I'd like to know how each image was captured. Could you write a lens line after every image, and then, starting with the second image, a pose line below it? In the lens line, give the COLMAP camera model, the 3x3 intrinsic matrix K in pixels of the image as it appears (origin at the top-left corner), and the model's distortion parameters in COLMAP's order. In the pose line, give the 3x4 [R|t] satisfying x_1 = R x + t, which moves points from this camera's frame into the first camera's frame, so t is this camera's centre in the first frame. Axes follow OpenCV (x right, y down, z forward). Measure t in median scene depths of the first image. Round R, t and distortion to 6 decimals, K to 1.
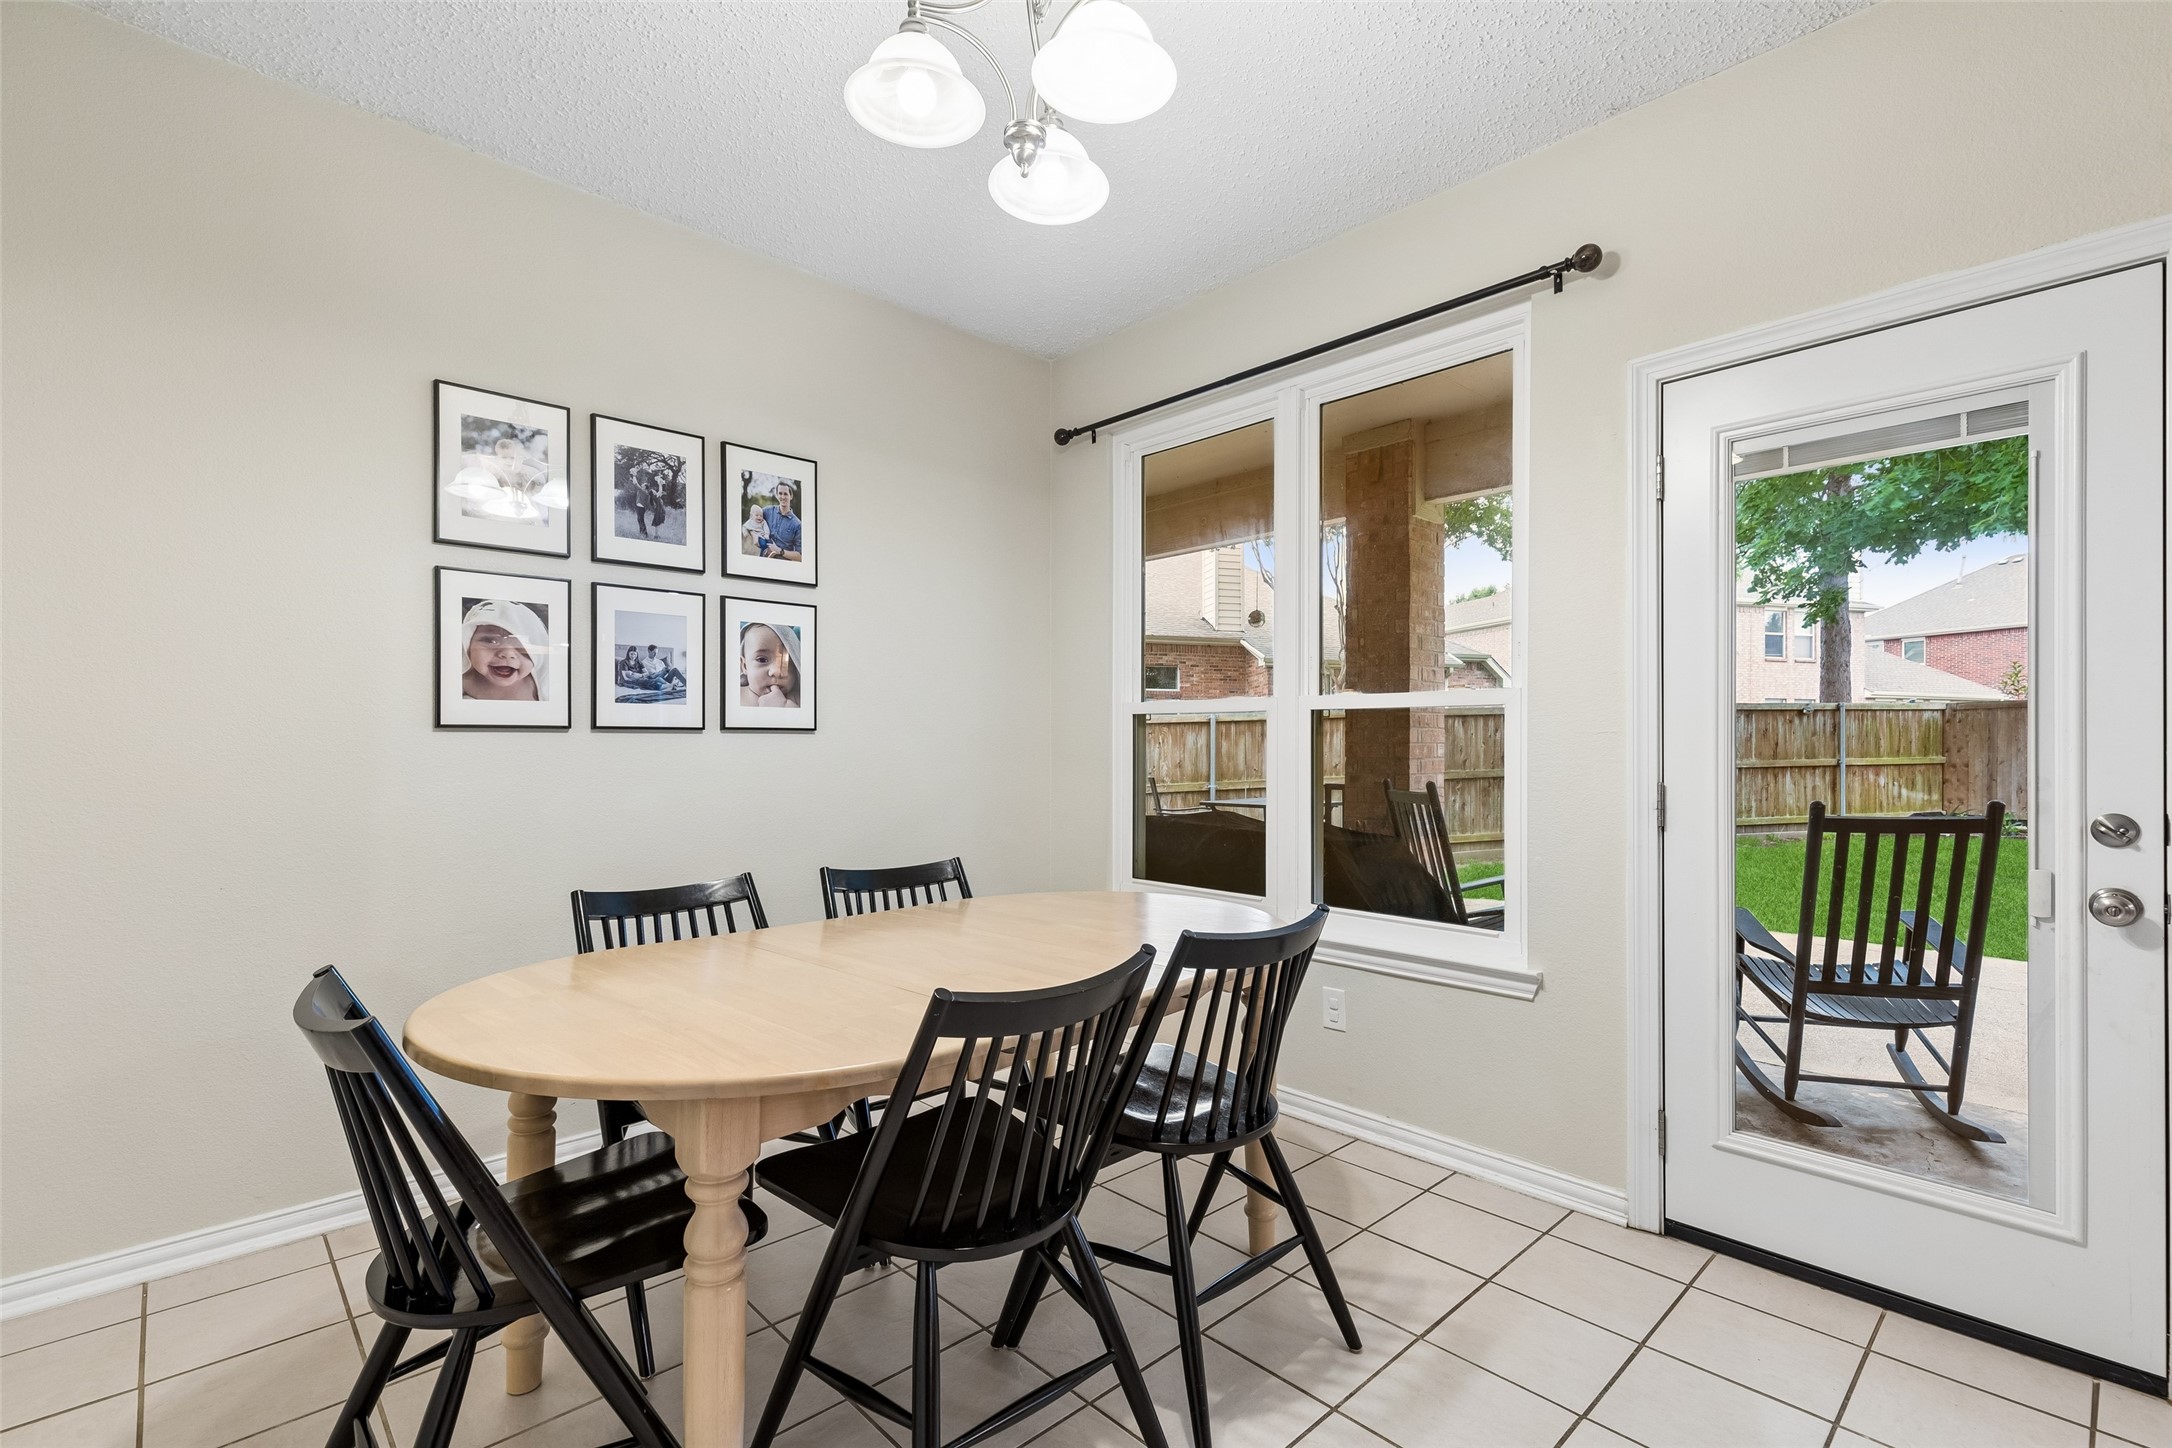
lens RADIAL K [[977.4, 0, 1077.0], [0, 977.4, 737.0], [0, 0, 1]] dist [-0.003954, -0.000272]
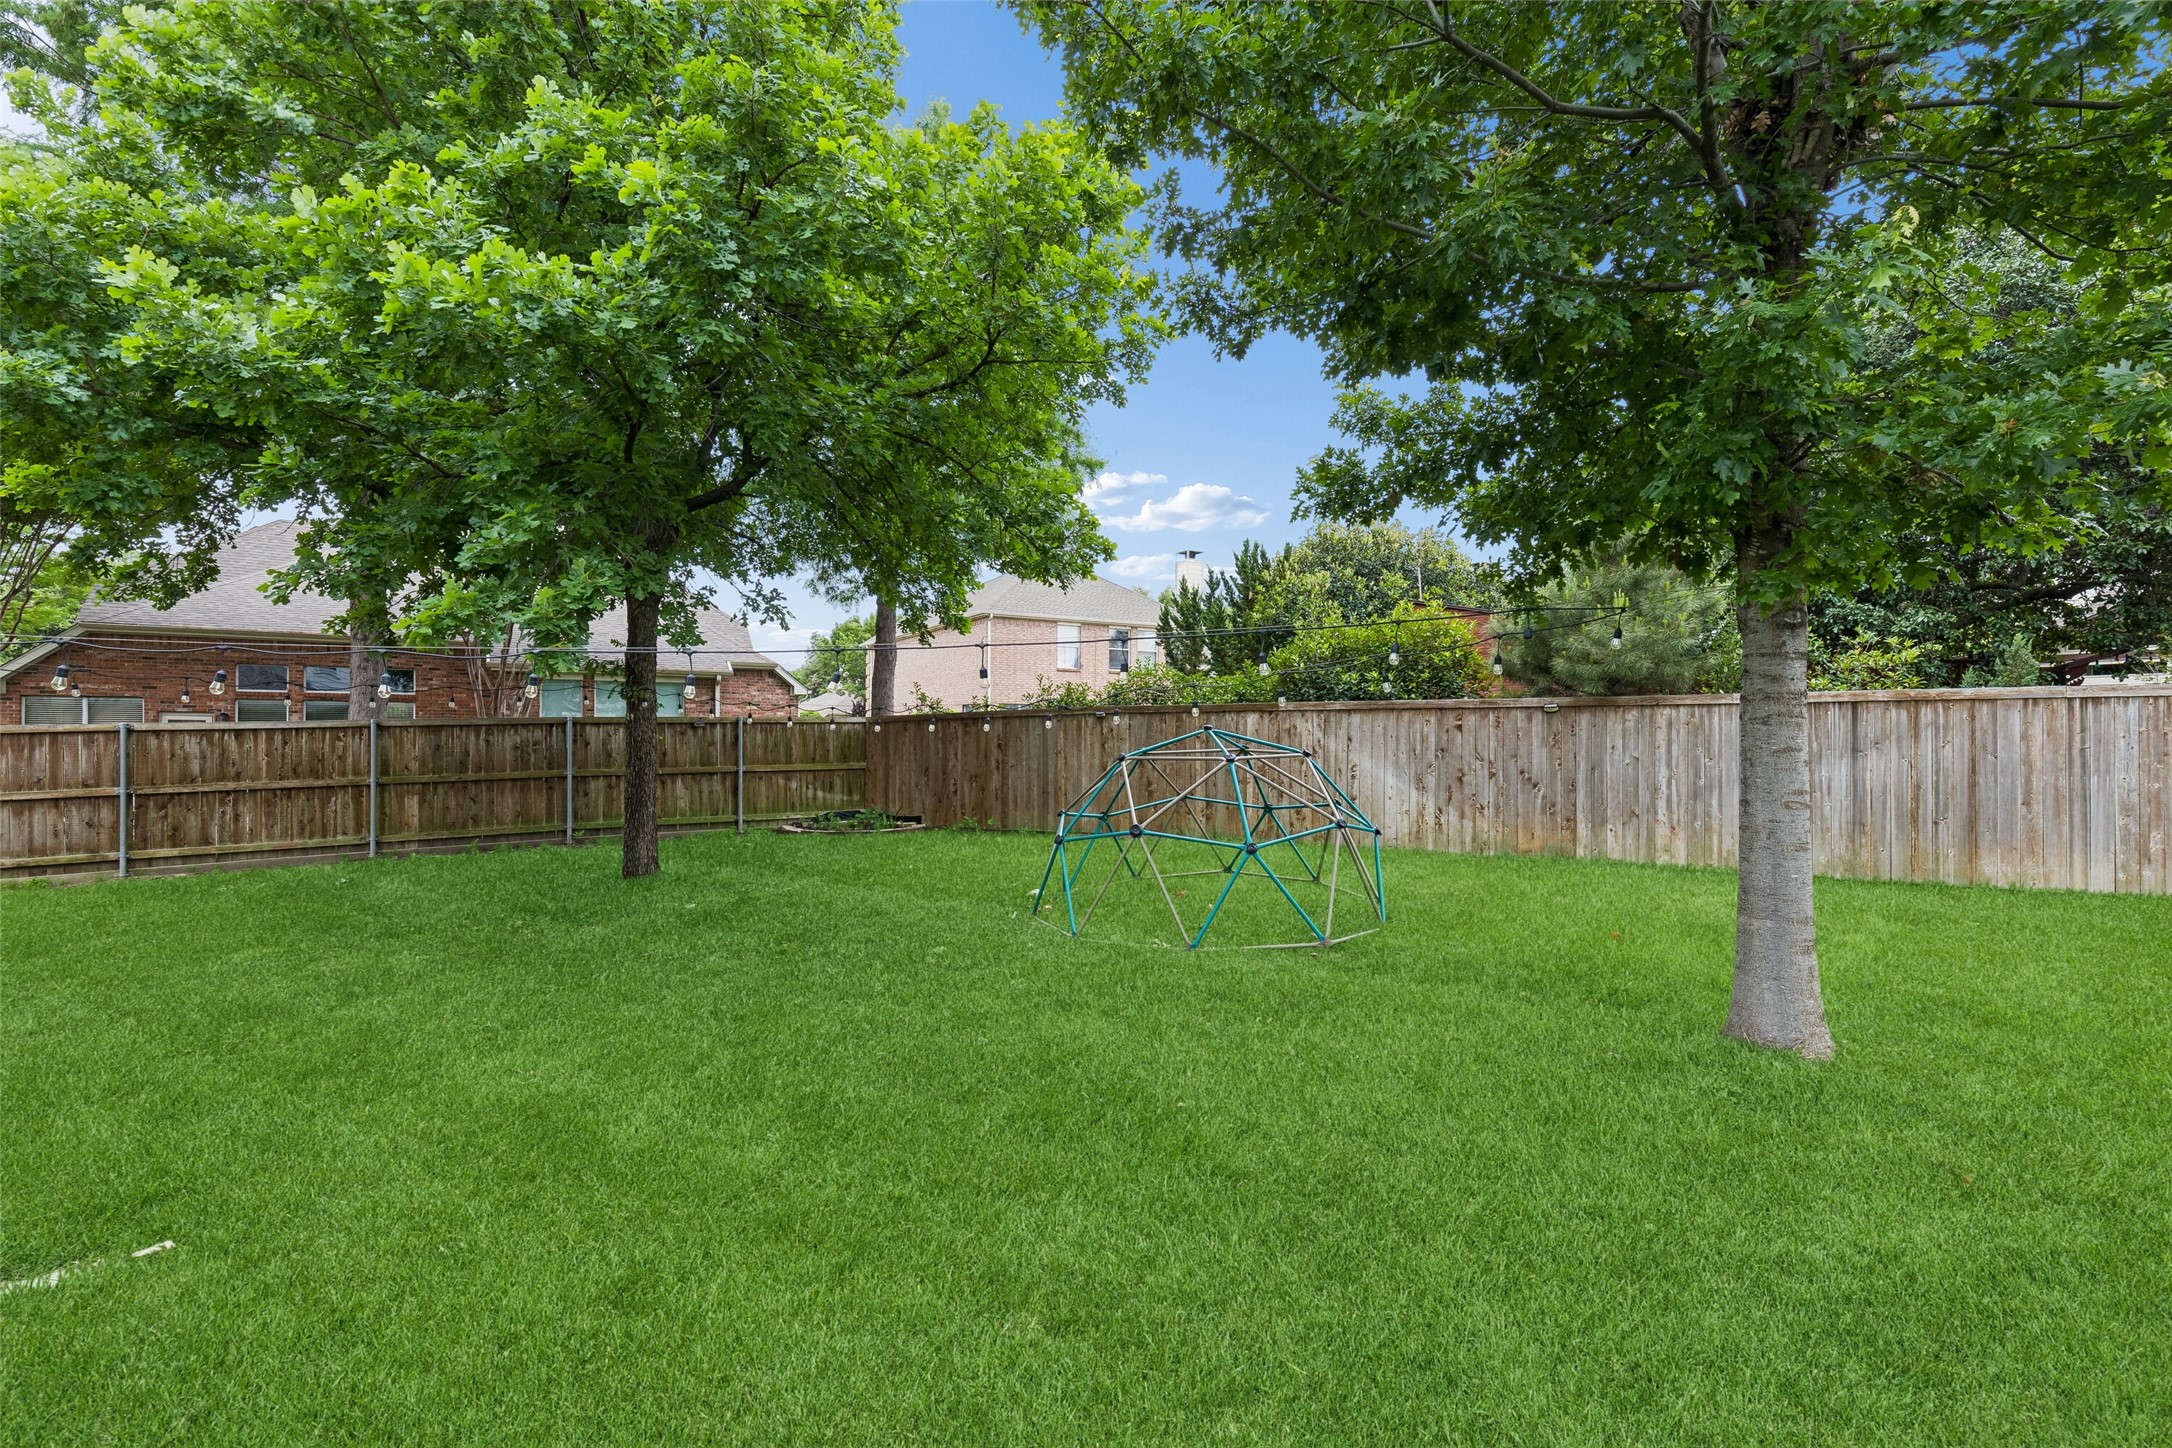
lens RADIAL K [[977.4, 0, 1086.4], [0, 977.4, 732.3], [0, 0, 1]] dist [-0.003954, -0.000272]
pose [[0.961012, 0.000875, 0.276506, 0.842588], [-0.000701, 0.999999, -0.000728, -0.016338], [-0.276507, 0.000506, 0.961012, -0.207044]]
